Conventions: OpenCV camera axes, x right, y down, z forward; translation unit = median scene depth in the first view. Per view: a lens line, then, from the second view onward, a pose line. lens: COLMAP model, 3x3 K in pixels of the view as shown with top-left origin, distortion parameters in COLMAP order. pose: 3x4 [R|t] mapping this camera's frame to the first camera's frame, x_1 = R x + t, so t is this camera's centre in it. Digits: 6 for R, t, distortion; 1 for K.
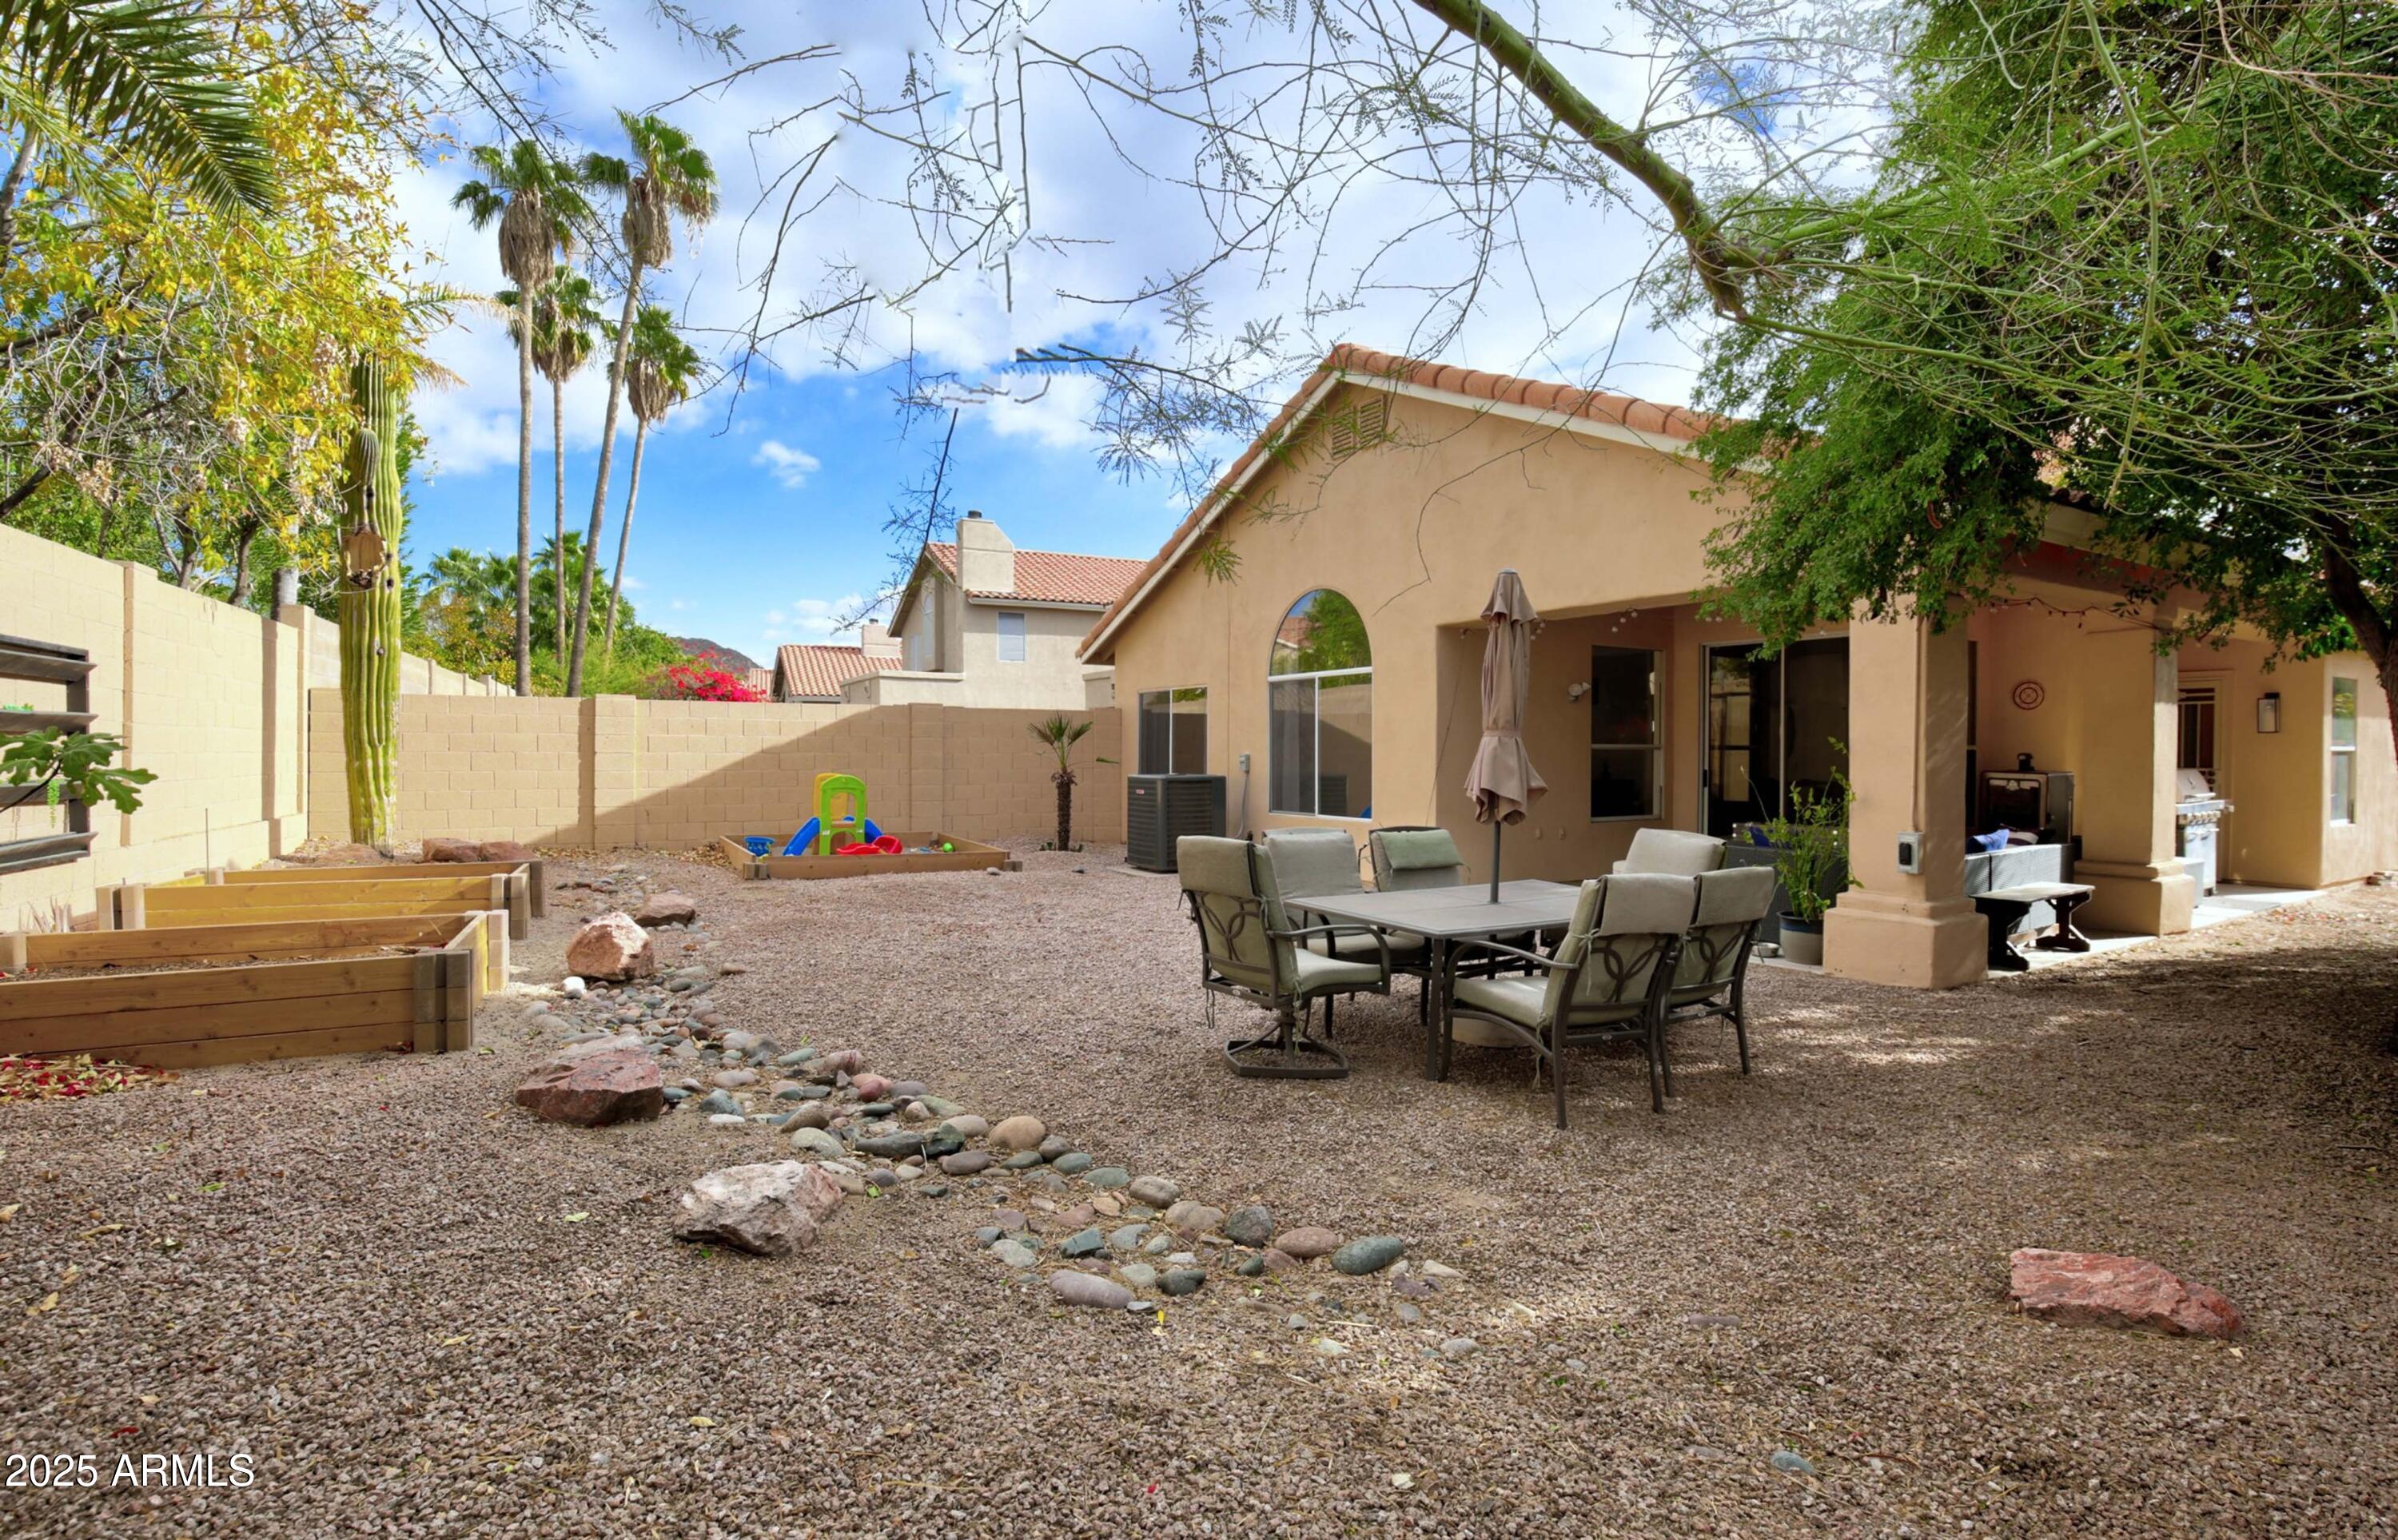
lens RADIAL K [[1125.3, 0, 1199.0], [0, 1125.3, 770.0], [0, 0, 1]] dist [-0.038753, 0.006342]
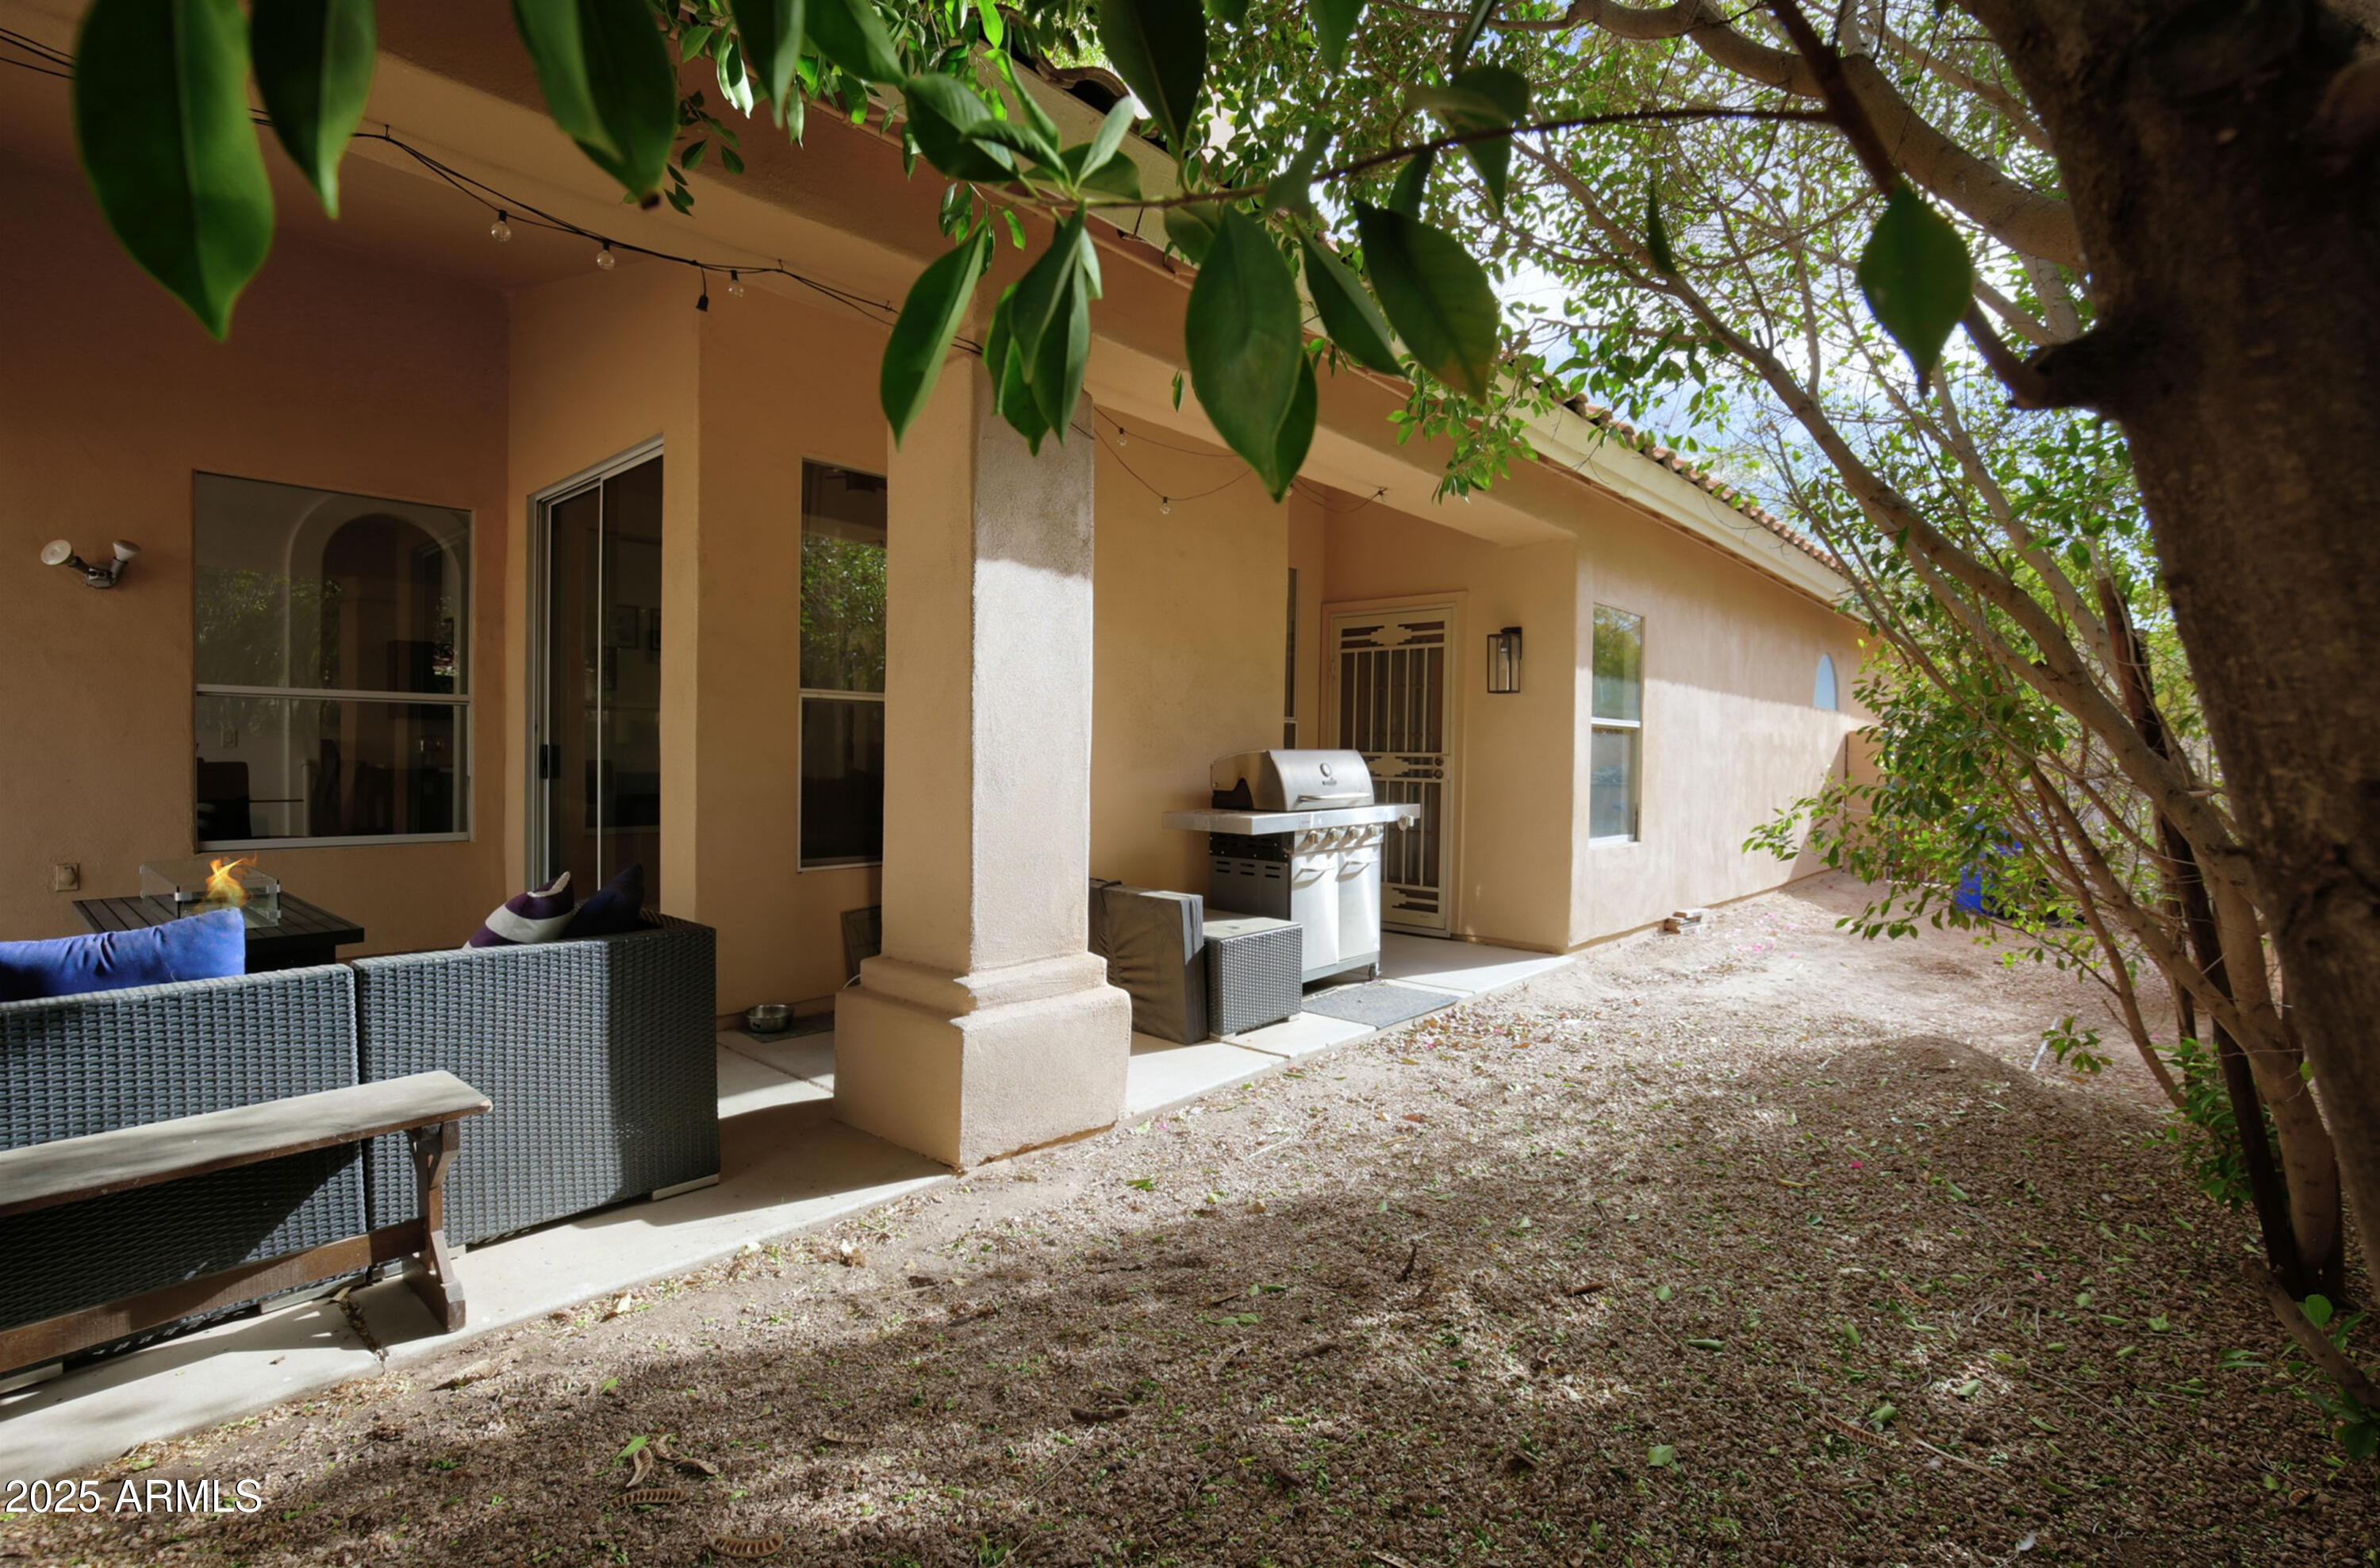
lens RADIAL K [[1104.9, 0, 1190.0], [0, 1104.9, 784.0], [0, 0, 1]] dist [-0.030528, 0.000310]
pose [[0.954873, 0.003915, 0.296990, 0.635042], [-0.005979, 0.999964, 0.006044, 0.013534], [-0.296956, -0.007547, 0.954861, 0.470221]]
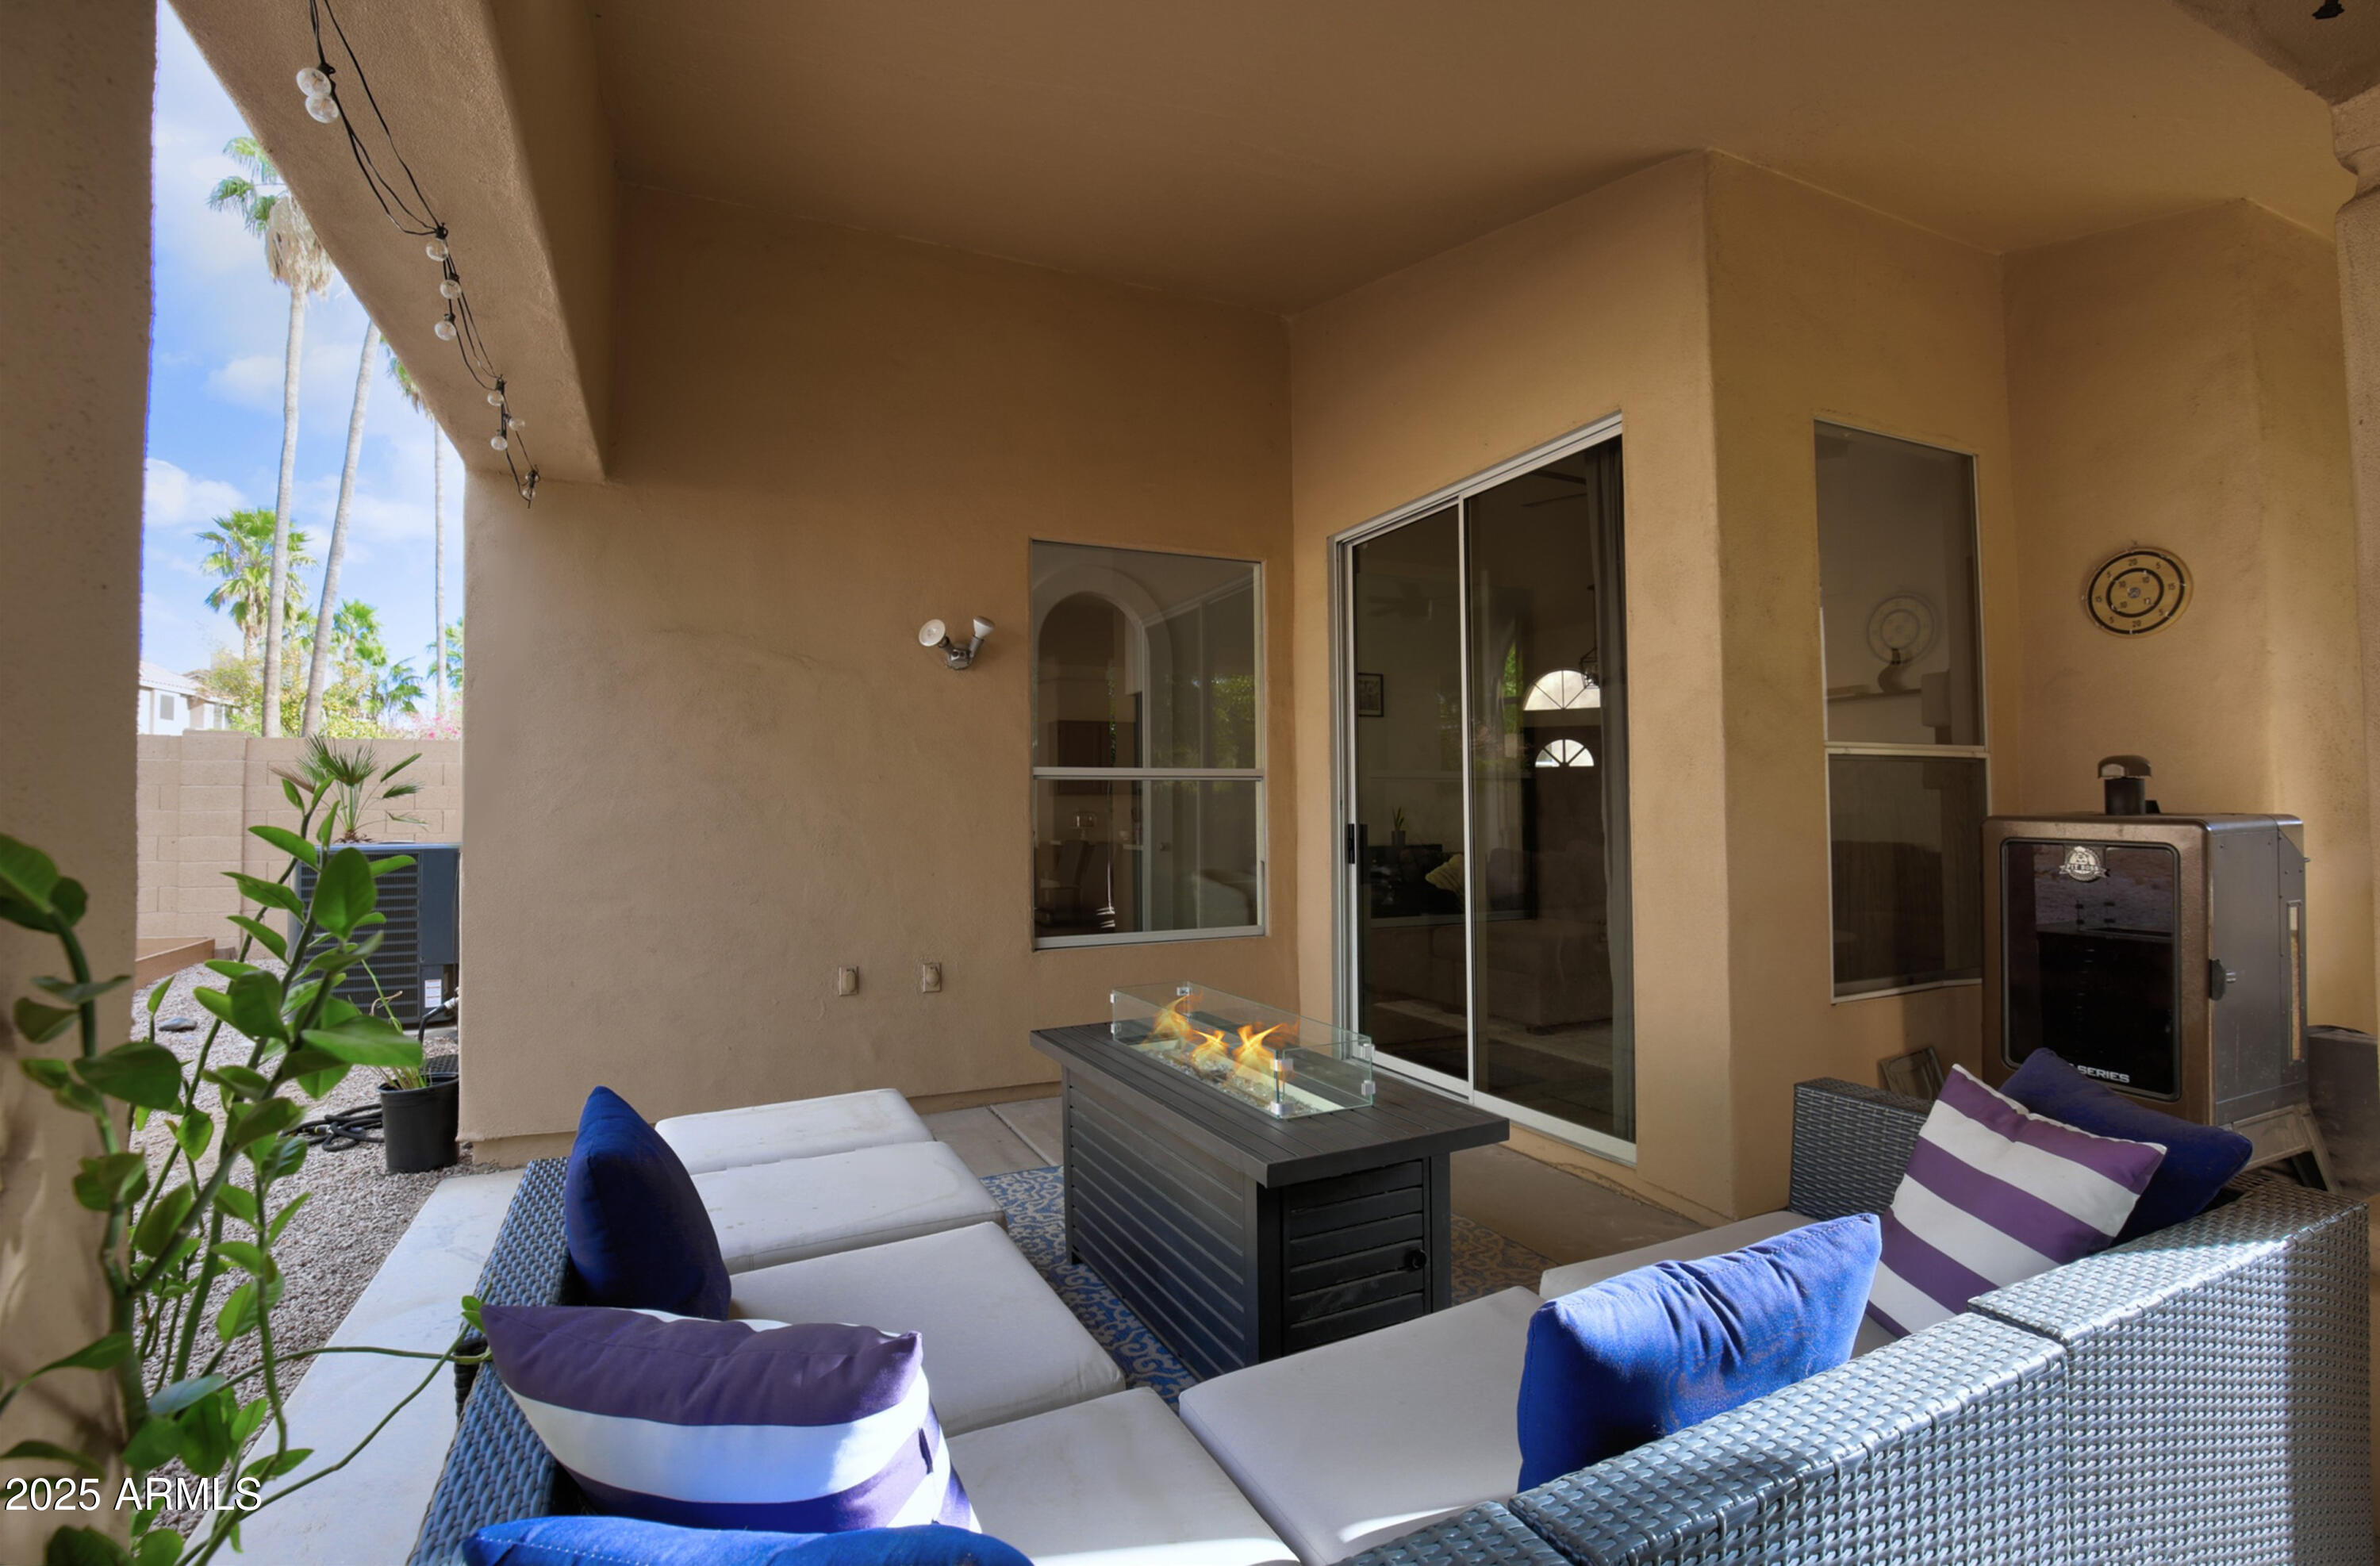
lens RADIAL K [[1104.7, 0, 1190.0], [0, 1104.7, 783.0], [0, 0, 1]] dist [-0.030528, 0.000310]
pose [[0.993754, -0.015849, -0.110459, 0.474812], [0.010733, 0.998849, -0.046753, 0.003401], [0.111072, 0.045276, 0.992780, 0.609934]]
